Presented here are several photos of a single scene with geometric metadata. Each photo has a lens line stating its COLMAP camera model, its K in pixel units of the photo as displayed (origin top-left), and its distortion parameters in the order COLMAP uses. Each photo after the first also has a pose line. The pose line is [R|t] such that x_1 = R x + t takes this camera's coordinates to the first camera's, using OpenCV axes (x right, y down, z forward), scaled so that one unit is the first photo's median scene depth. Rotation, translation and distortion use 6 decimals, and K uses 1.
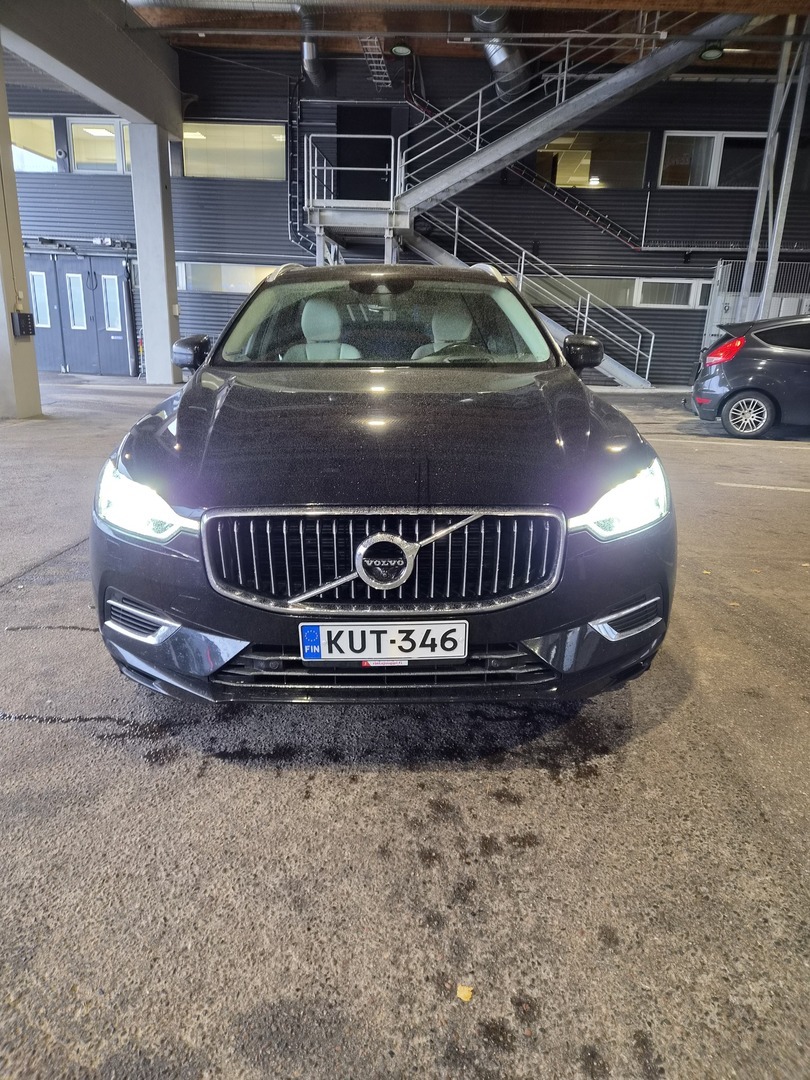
lens RADIAL K [[724.0, 0, 413.0], [0, 724.0, 537.9], [0, 0, 1]] dist [0.061016, -0.038735]
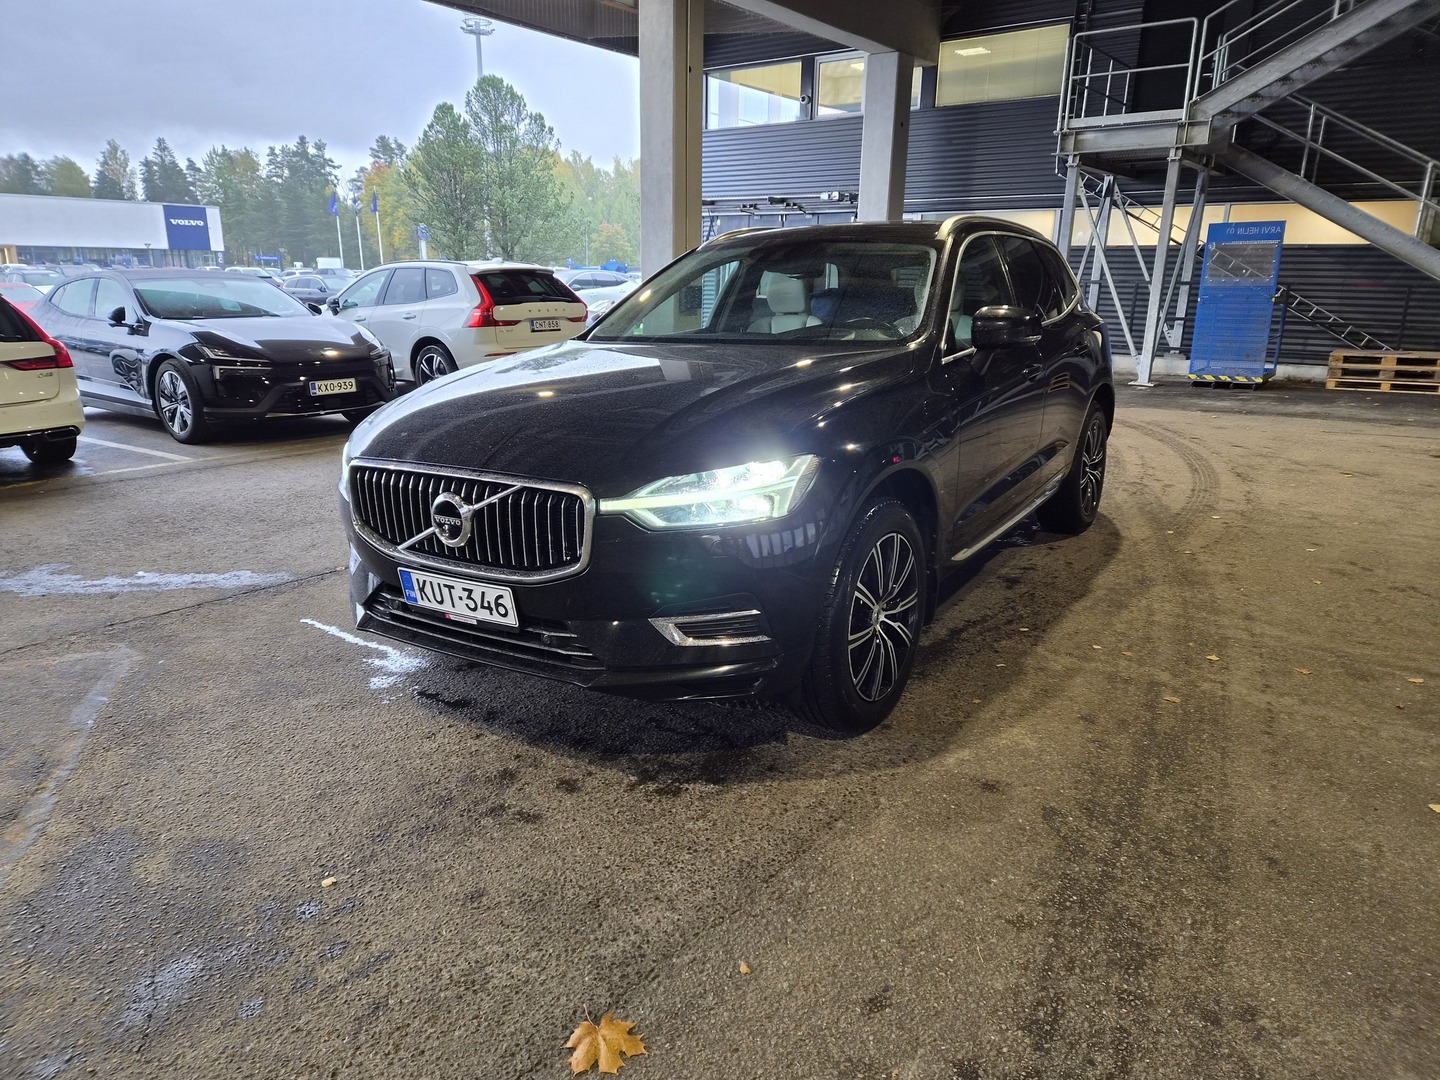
lens RADIAL K [[965.3, 0, 720.5], [0, 965.3, 545.8], [0, 0, 1]] dist [0.061016, -0.038735]
pose [[0.834334, 0.129911, -0.535733, 1.022902], [-0.142728, 0.989604, 0.017690, -0.011310], [0.532462, 0.061705, 0.844202, 0.003774]]
